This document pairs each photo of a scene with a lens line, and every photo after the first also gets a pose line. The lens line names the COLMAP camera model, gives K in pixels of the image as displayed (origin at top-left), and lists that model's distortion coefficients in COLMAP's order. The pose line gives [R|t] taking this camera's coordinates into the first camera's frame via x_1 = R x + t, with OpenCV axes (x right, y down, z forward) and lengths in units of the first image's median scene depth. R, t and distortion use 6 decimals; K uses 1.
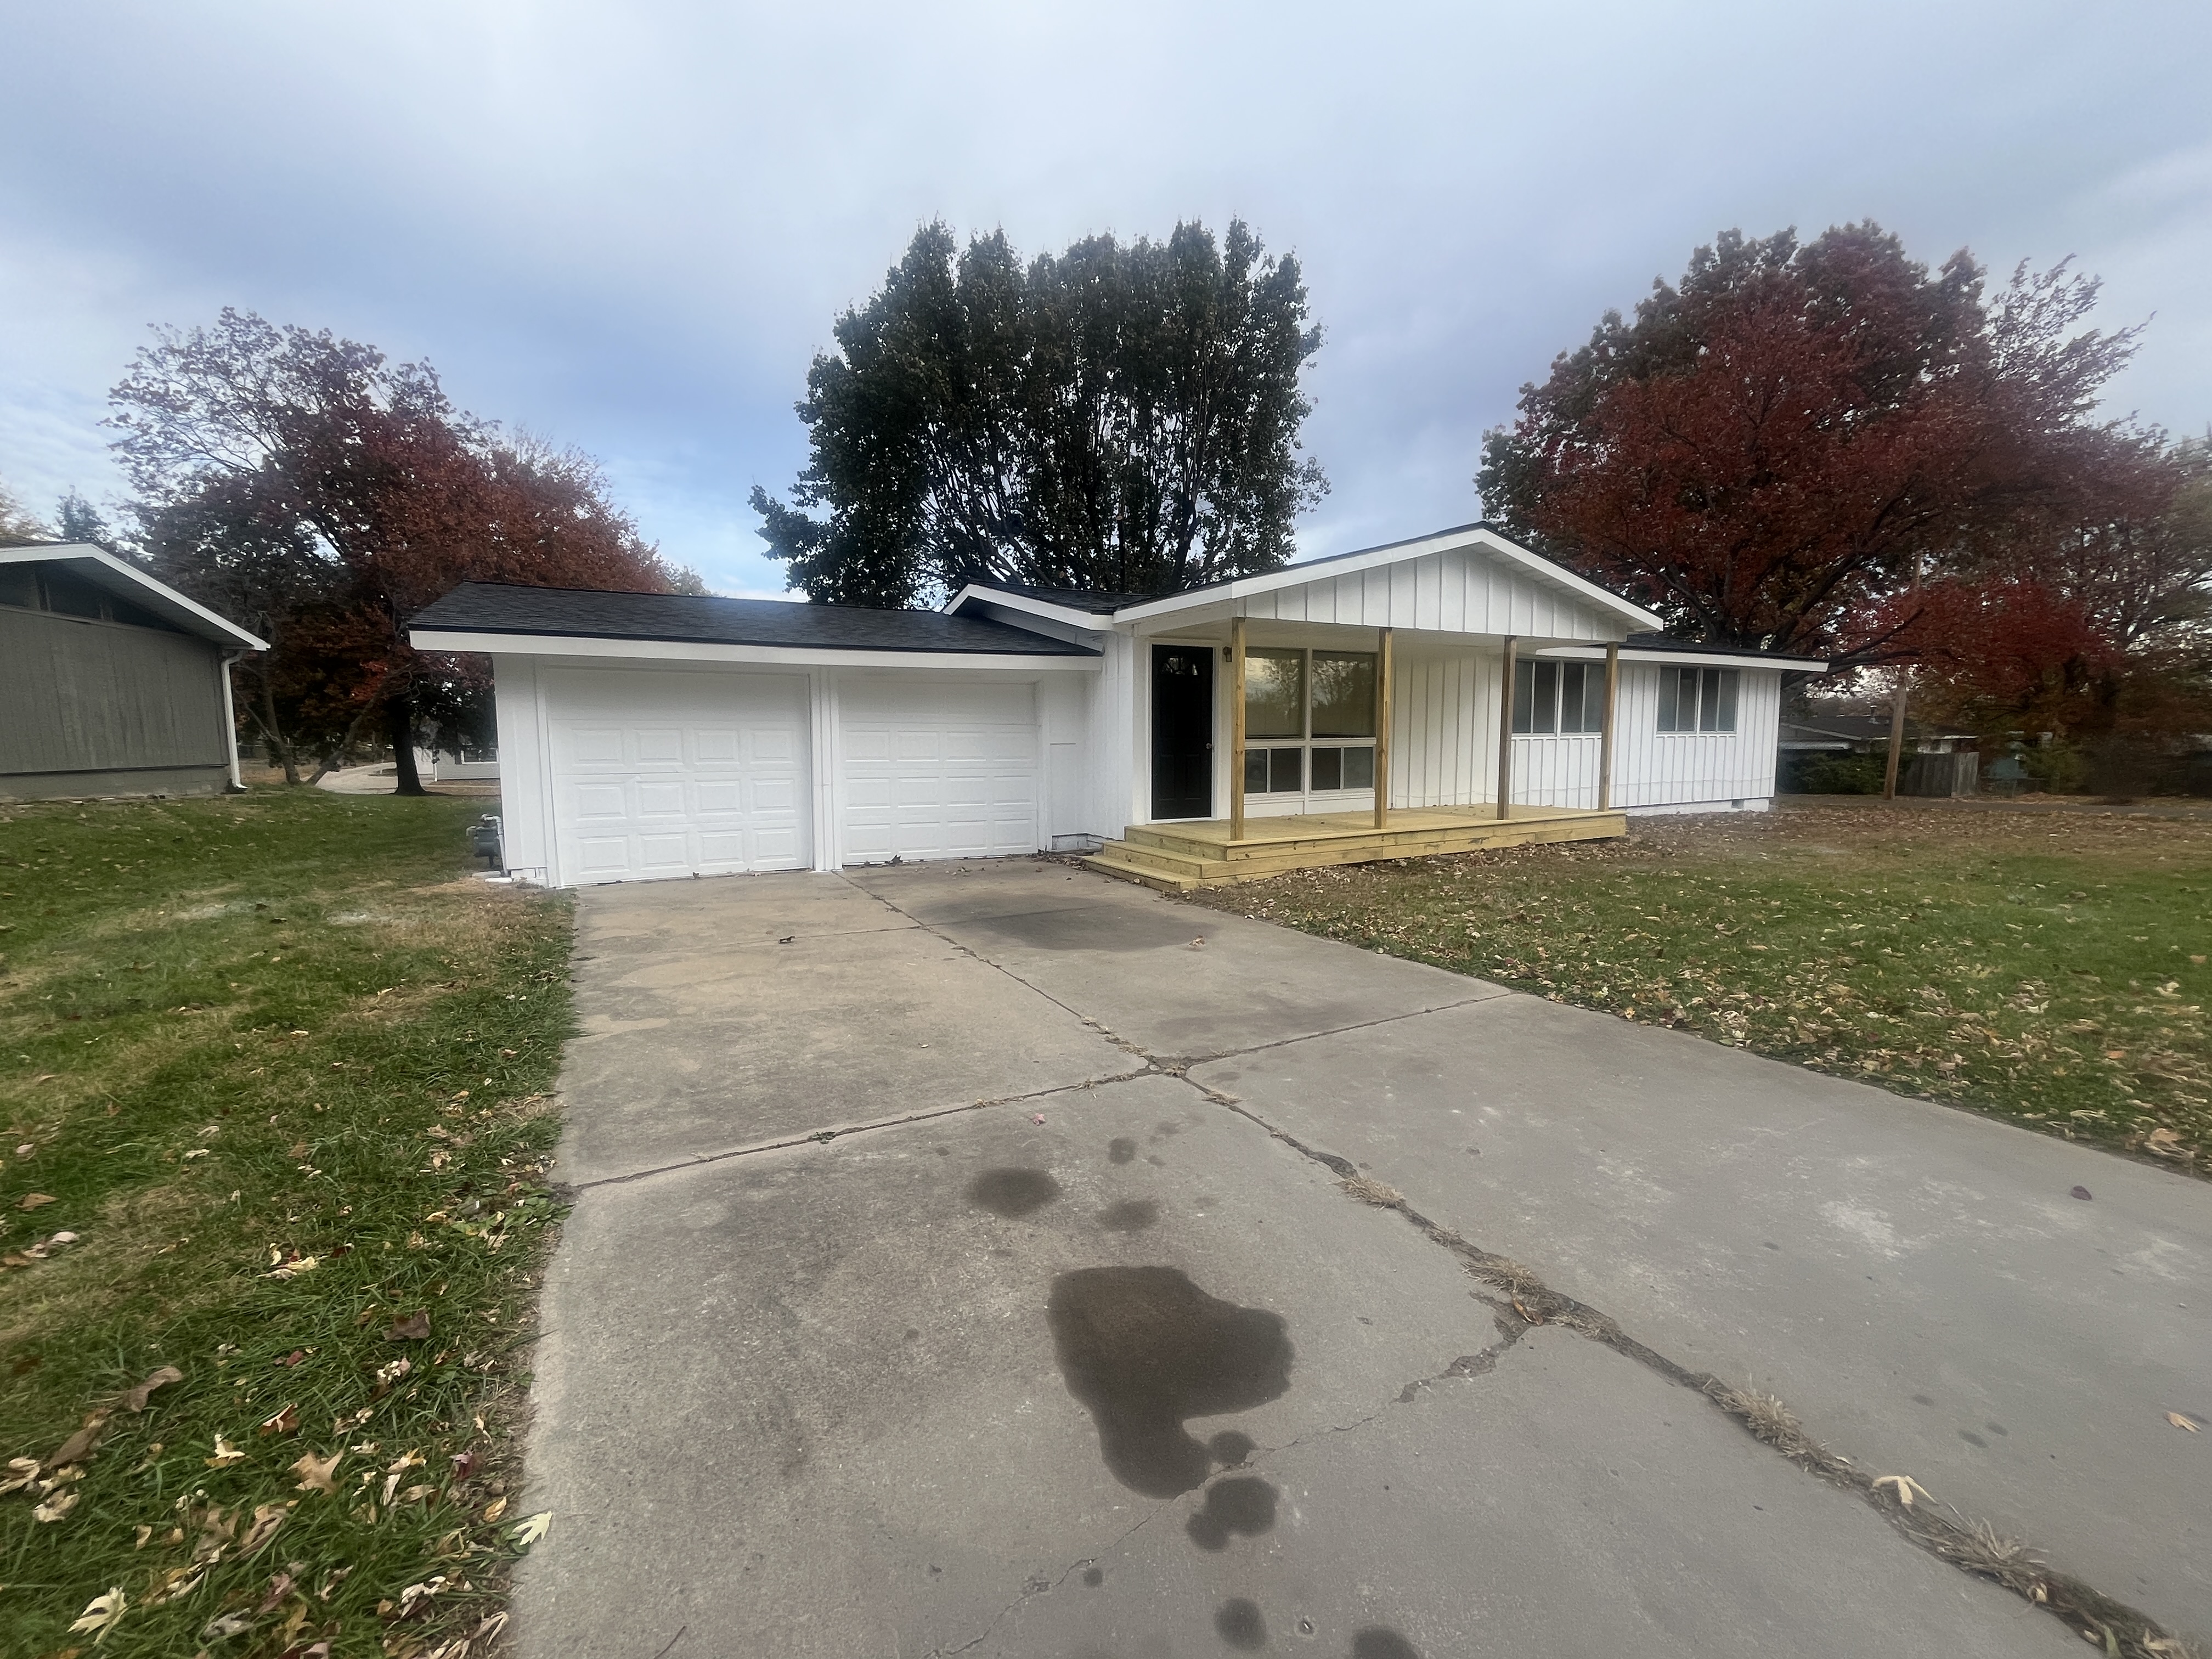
lens RADIAL K [[885.8, 0, 1108.6], [0, 885.8, 823.5], [0, 0, 1]] dist [-0.000930, 0.000062]
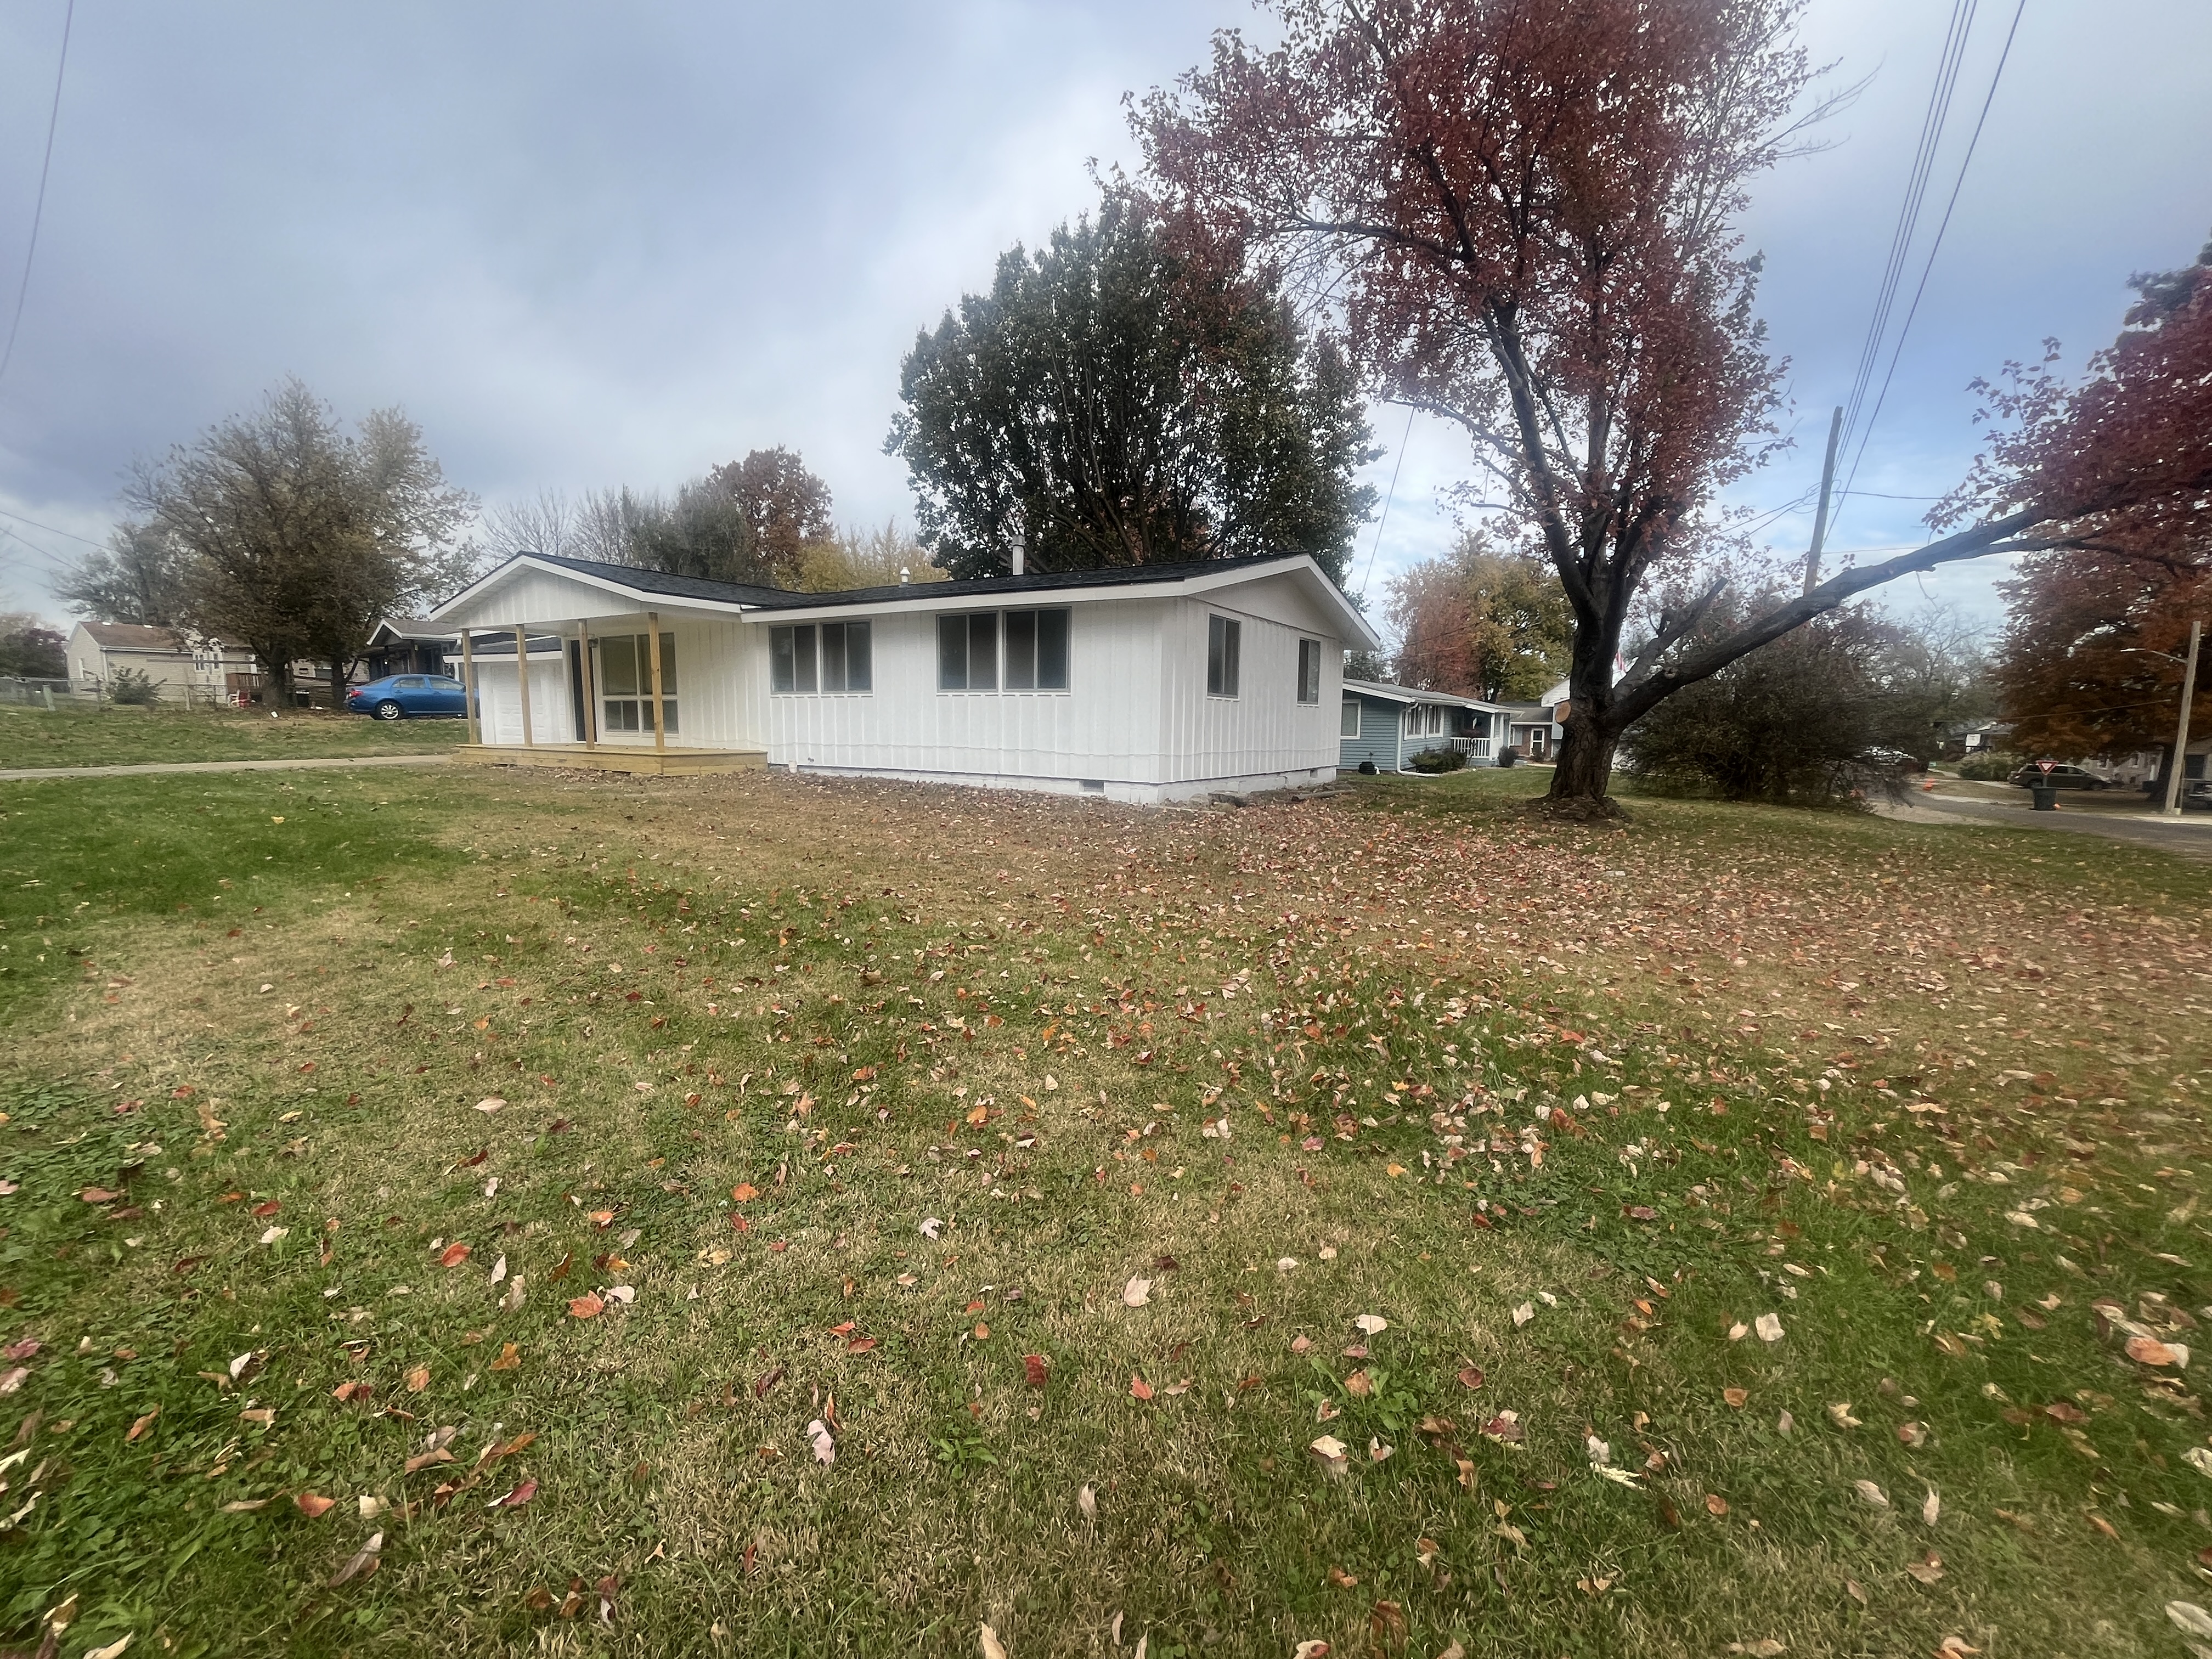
lens RADIAL K [[885.8, 0, 1108.6], [0, 885.8, 823.5], [0, 0, 1]] dist [-0.000930, 0.000062]
pose [[0.514232, 0.118083, -0.849483, 1.759519], [-0.093077, 0.992310, 0.081593, -0.069131], [0.852585, 0.037110, 0.521269, 0.827195]]
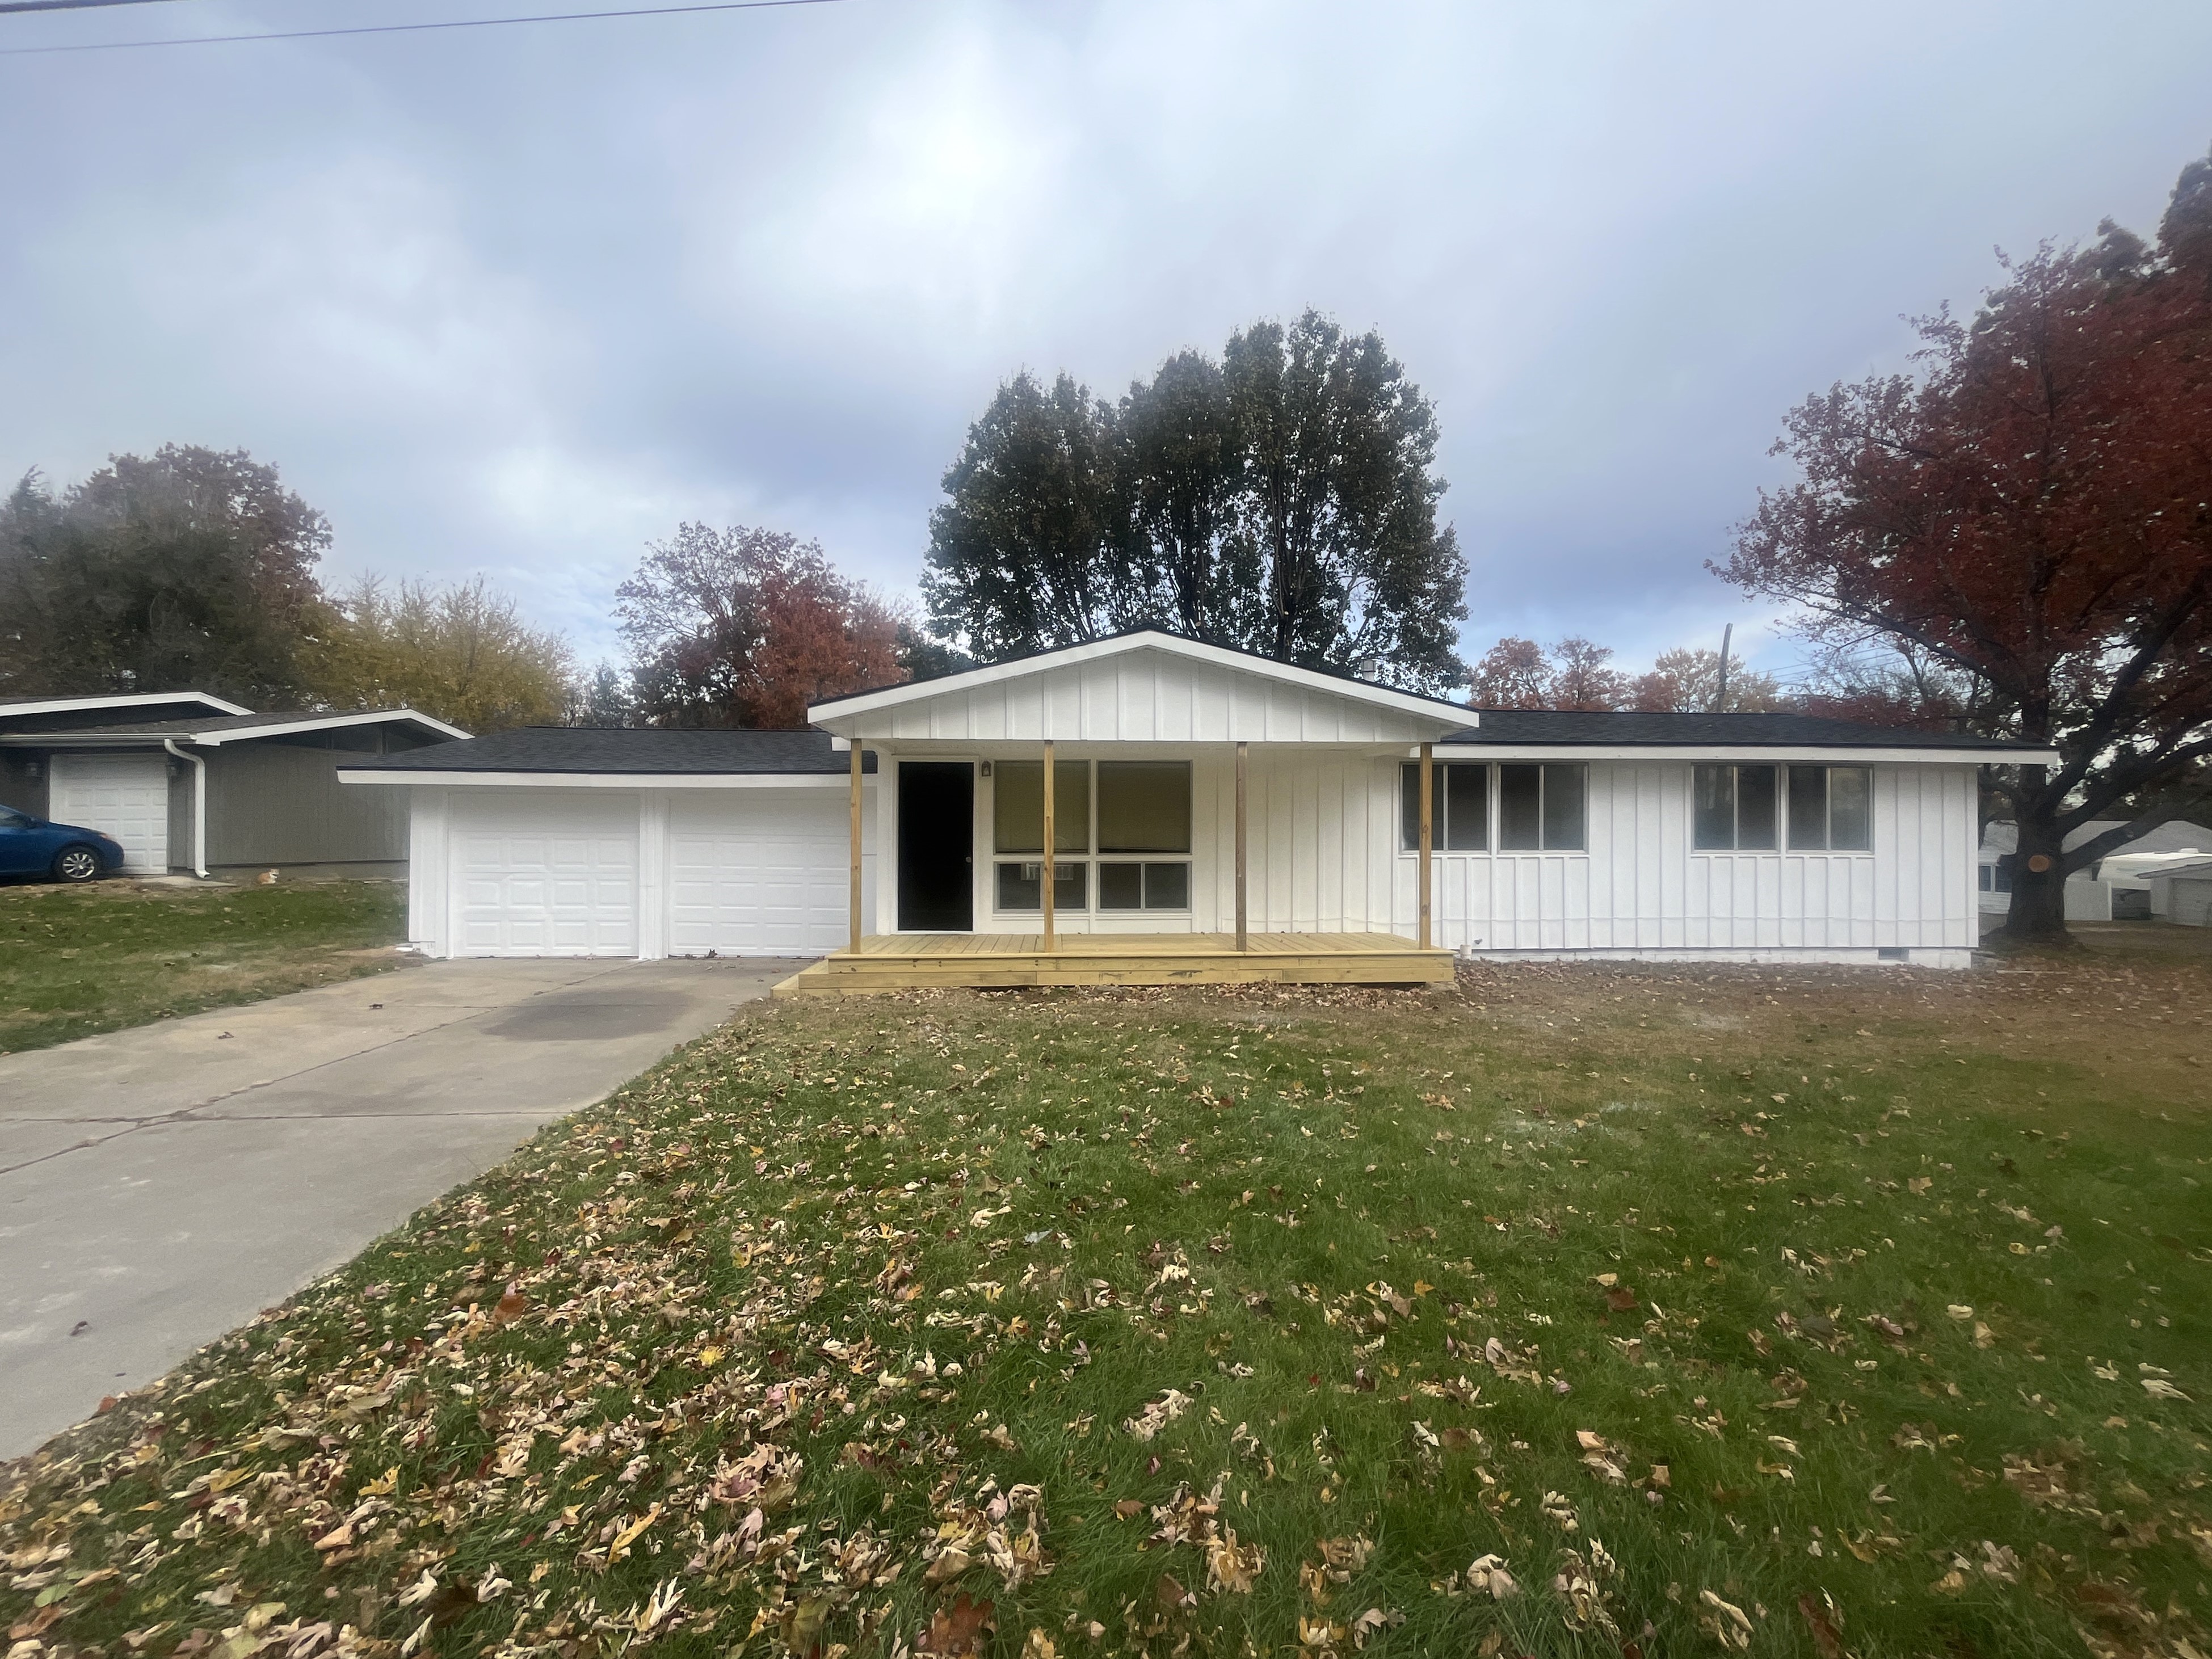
lens RADIAL K [[921.6, 0, 1106.0], [0, 921.6, 829.5], [0, 0, 1]] dist [-0.000967, 0.000212]
pose [[0.907933, 0.005674, -0.419078, 0.592873], [-0.050362, 0.994140, -0.095648, -0.025370], [0.416079, 0.107948, 0.902898, 0.106459]]
